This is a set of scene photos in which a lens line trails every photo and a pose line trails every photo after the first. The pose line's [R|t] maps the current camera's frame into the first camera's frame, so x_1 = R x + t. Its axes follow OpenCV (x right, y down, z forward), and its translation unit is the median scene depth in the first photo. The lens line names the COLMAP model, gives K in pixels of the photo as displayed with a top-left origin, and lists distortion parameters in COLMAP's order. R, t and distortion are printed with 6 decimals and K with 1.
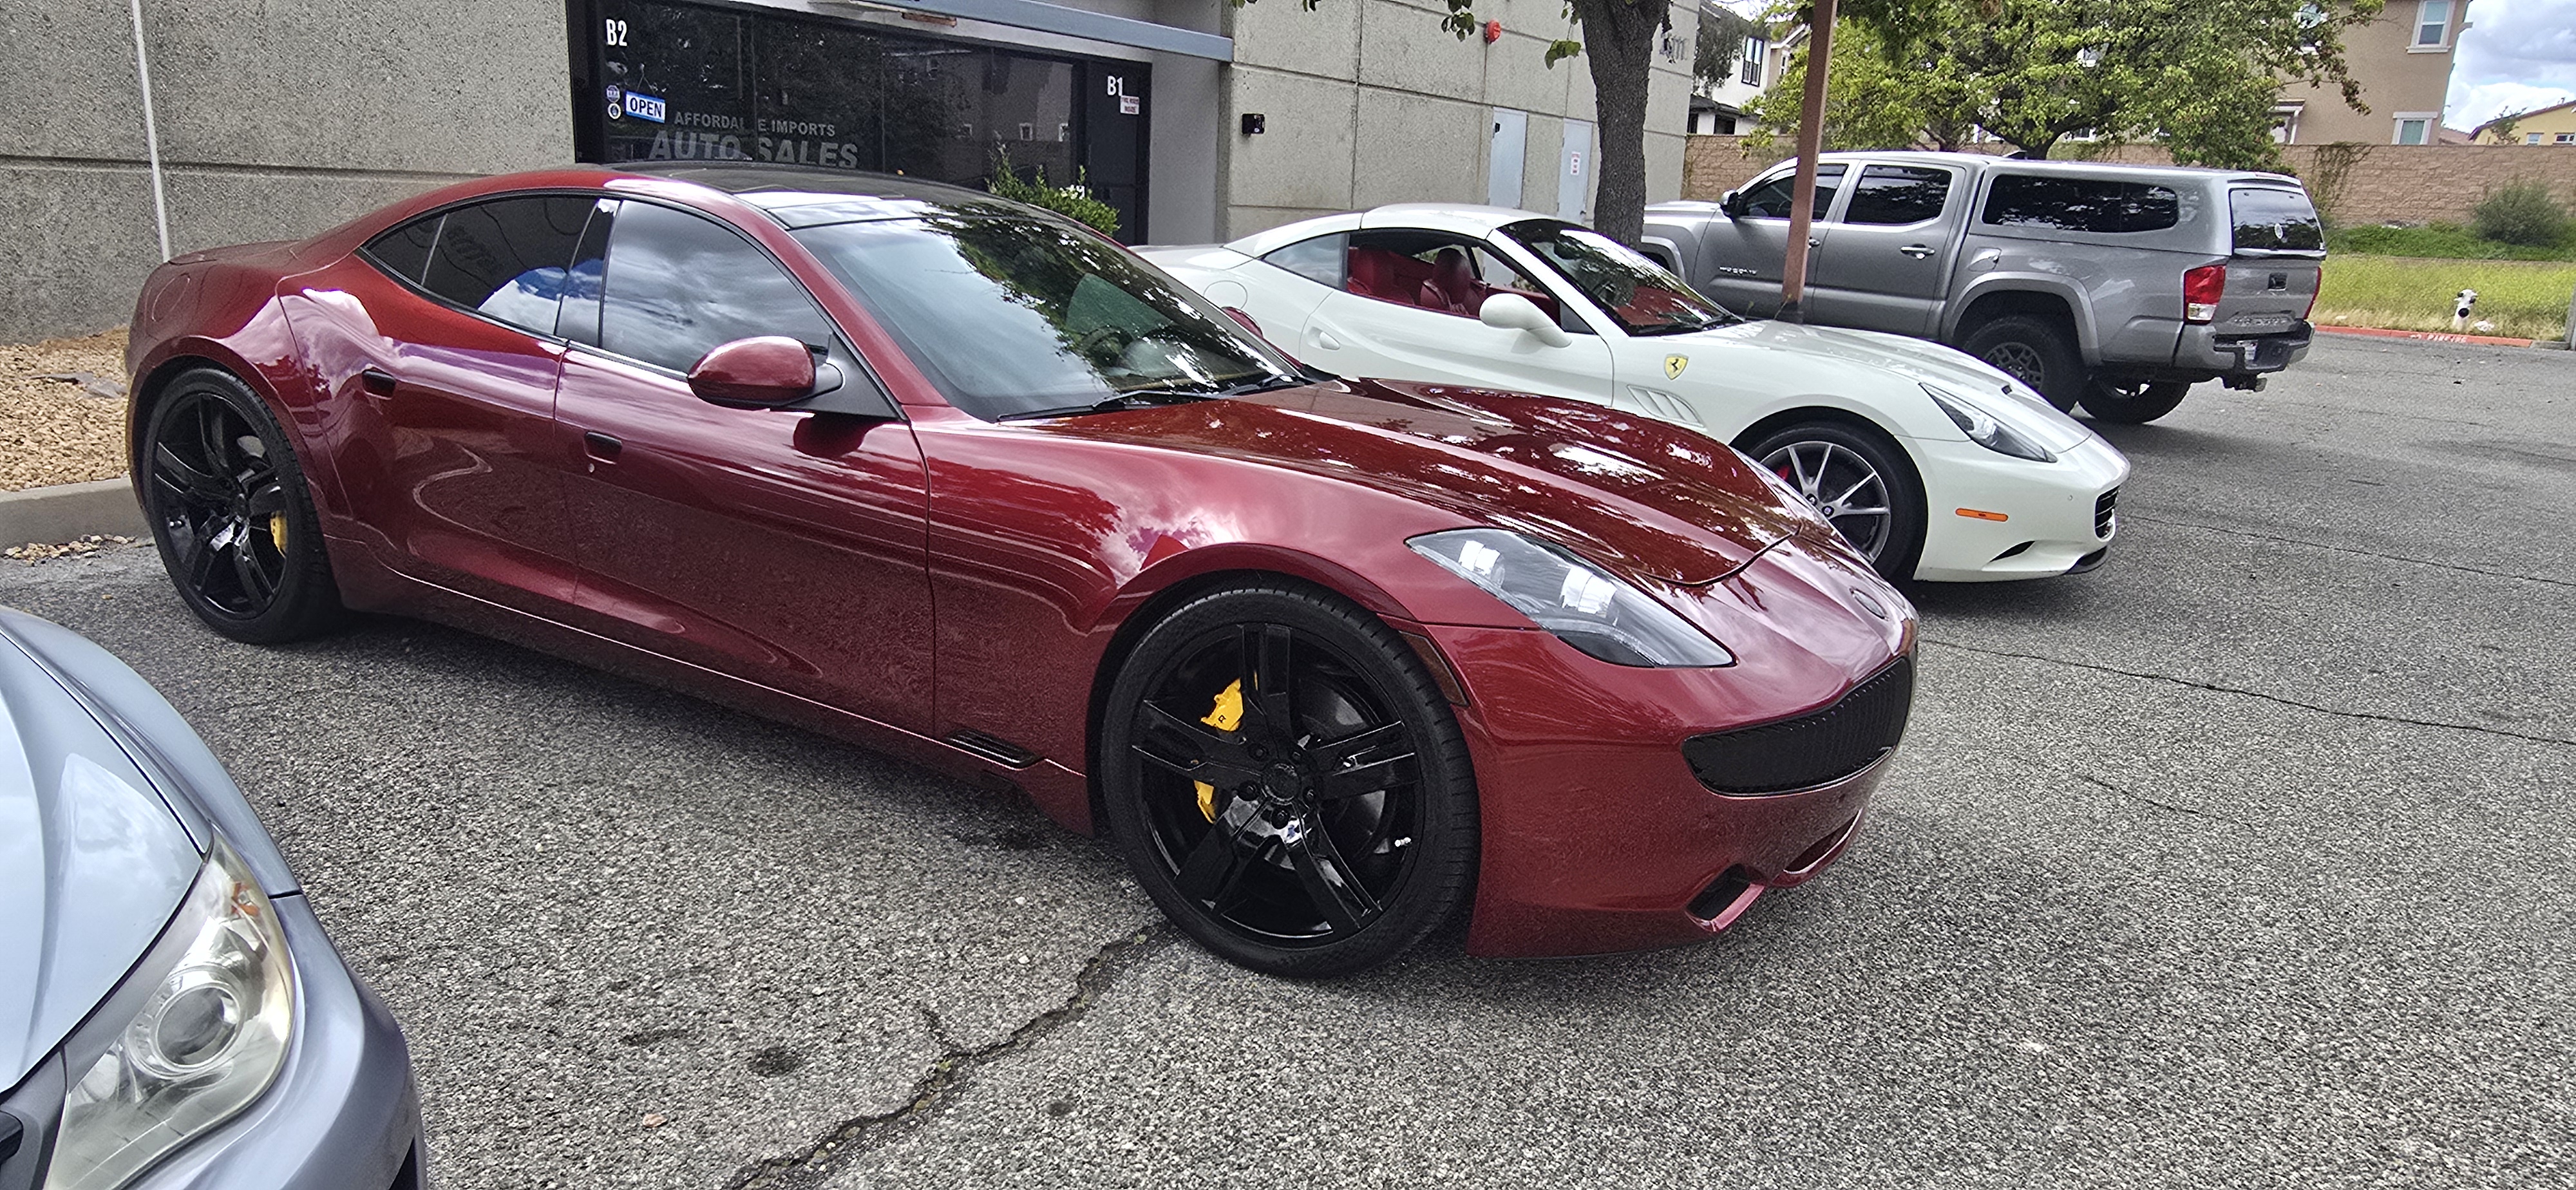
lens RADIAL K [[1756.1, 0, 1202.2], [0, 1756.1, 679.9], [0, 0, 1]] dist [0.003907, -0.001972]
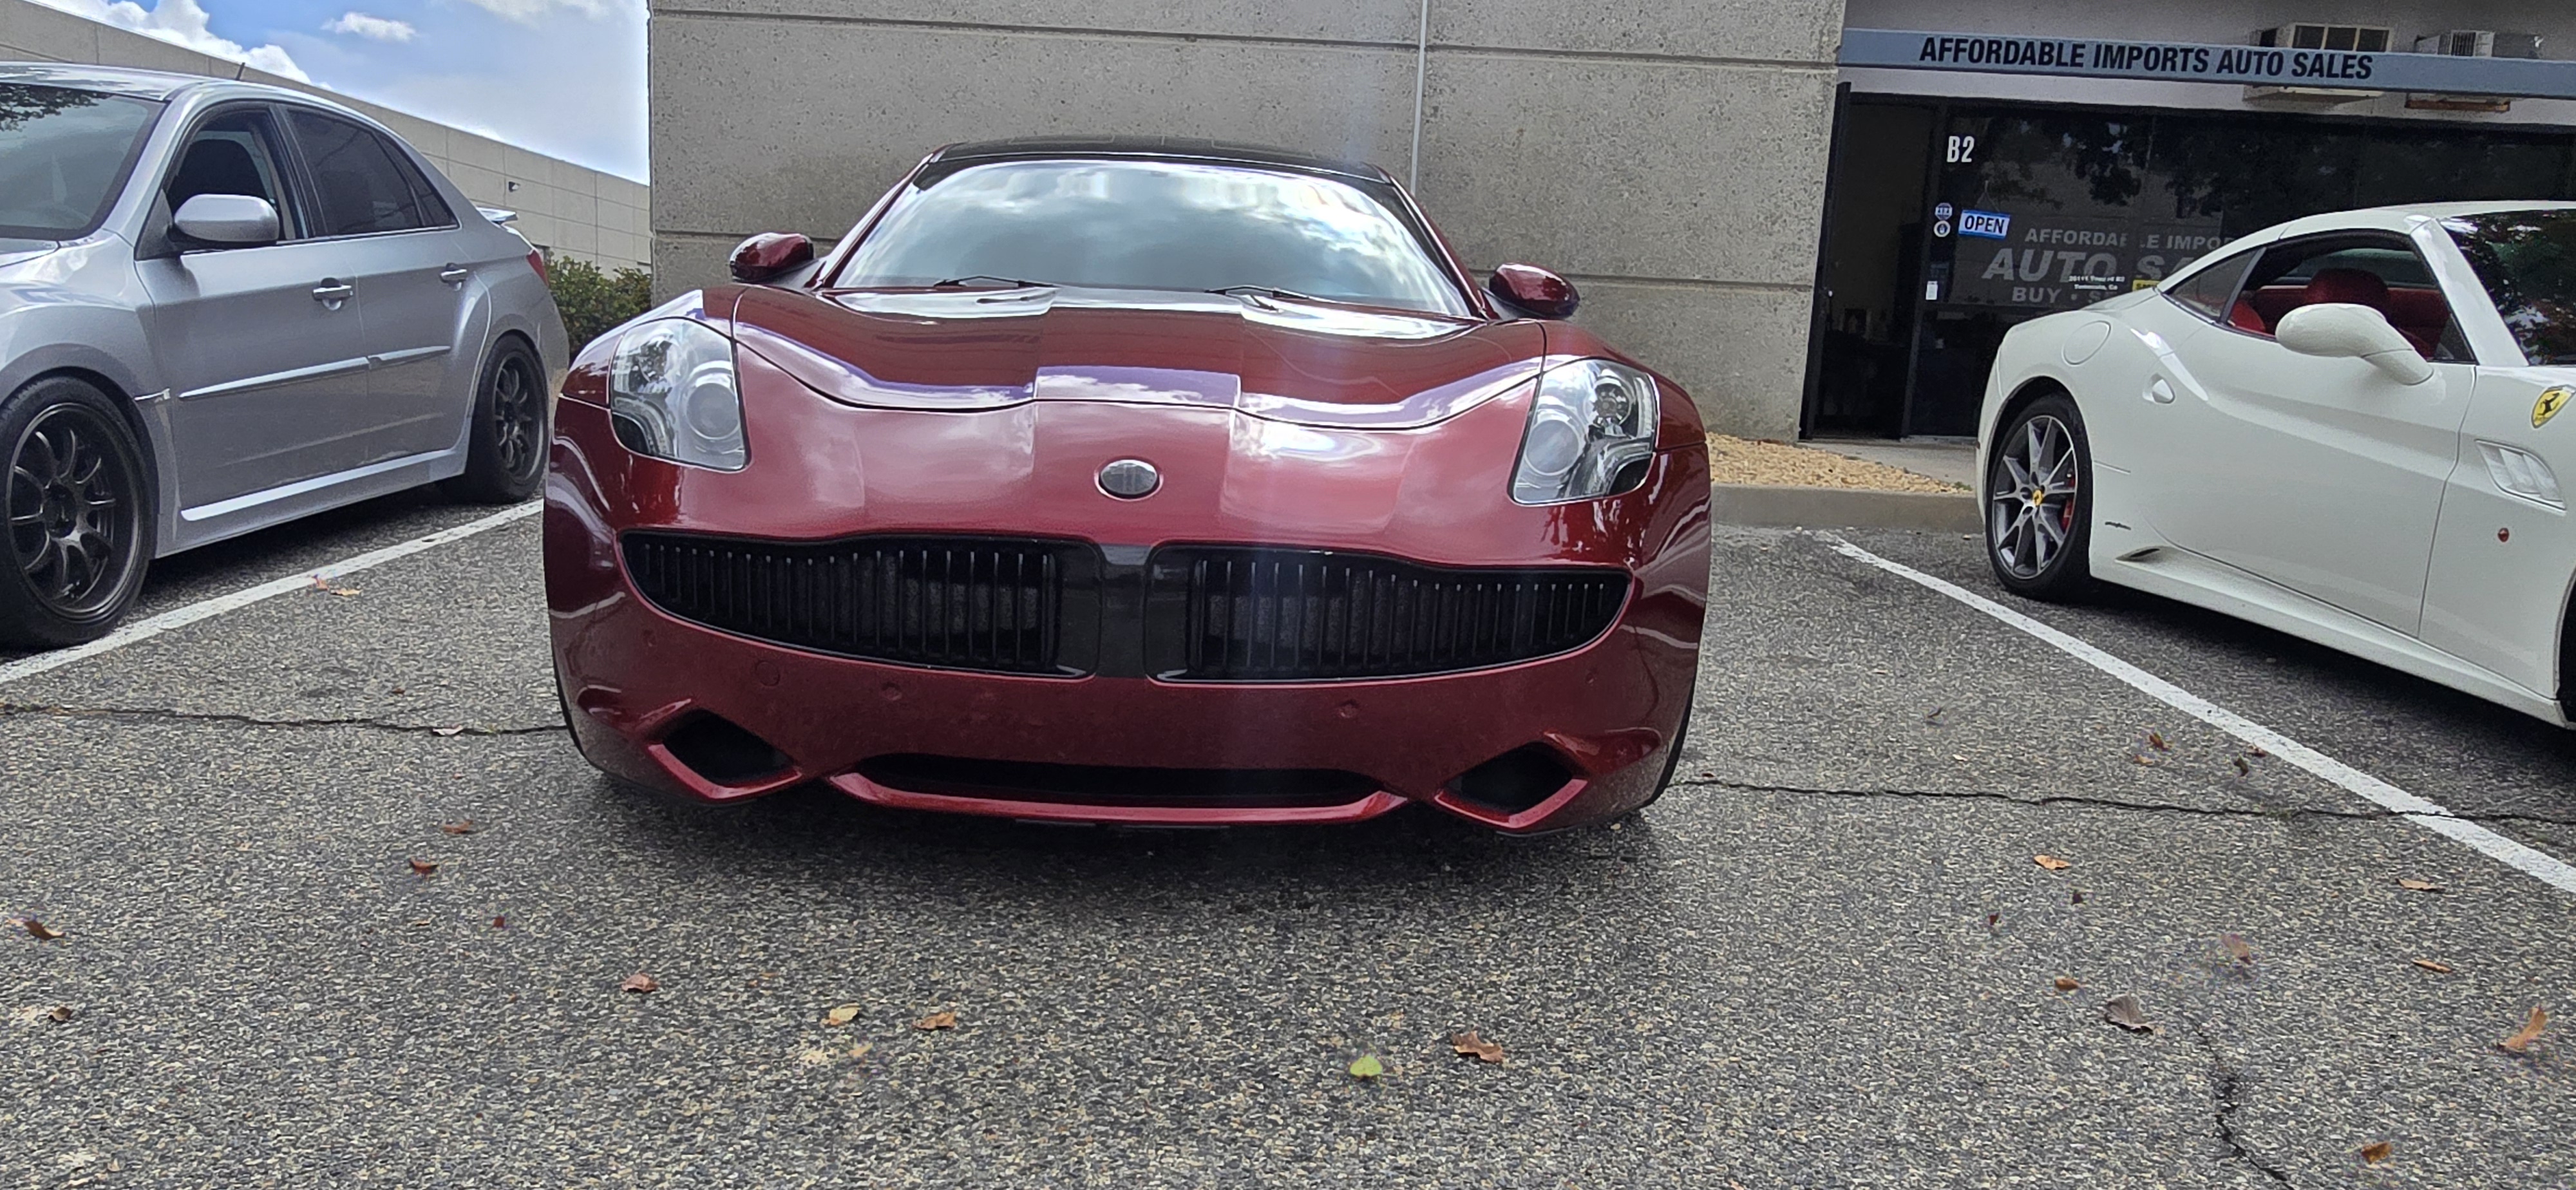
lens RADIAL K [[1762.8, 0, 1206.9], [0, 1762.8, 678.5], [0, 0, 1]] dist [0.003557, -0.001652]
pose [[0.526192, 0.144079, -0.838071, 0.439218], [-0.249759, 0.968260, 0.009647, 0.009049], [0.812861, 0.204239, 0.545476, 0.287183]]
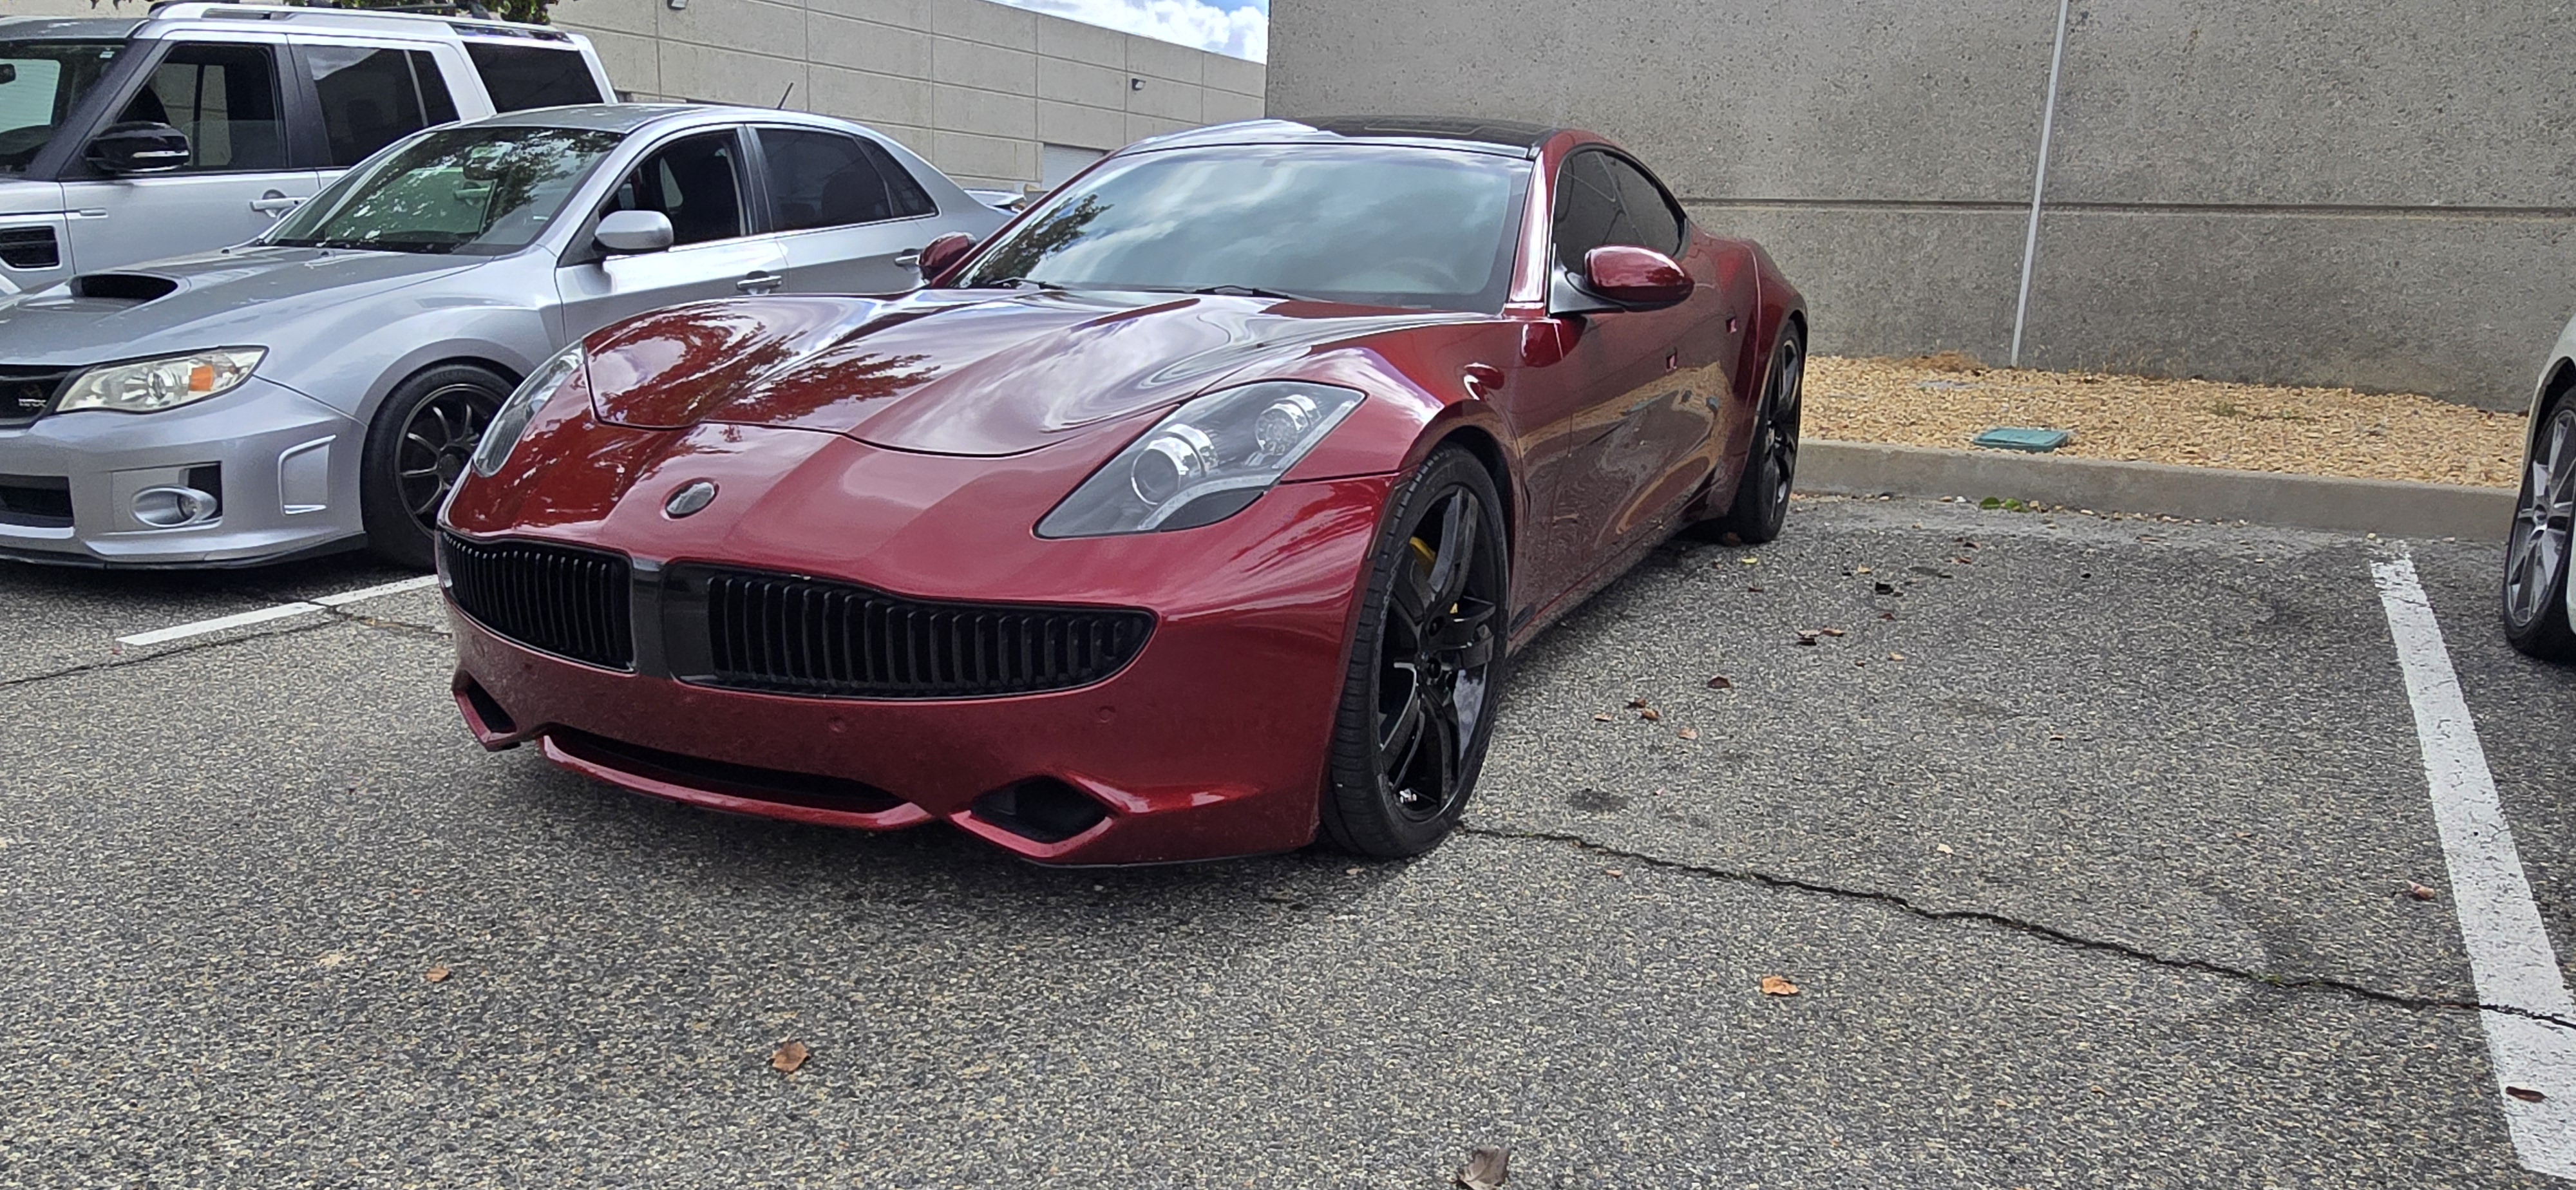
lens RADIAL K [[1762.8, 0, 1206.9], [0, 1762.8, 678.5], [0, 0, 1]] dist [0.003557, -0.001652]
pose [[0.057880, 0.204603, -0.977132, 0.518424], [-0.284968, 0.941437, 0.180249, -0.076891], [0.956788, 0.268018, 0.112796, 0.506164]]
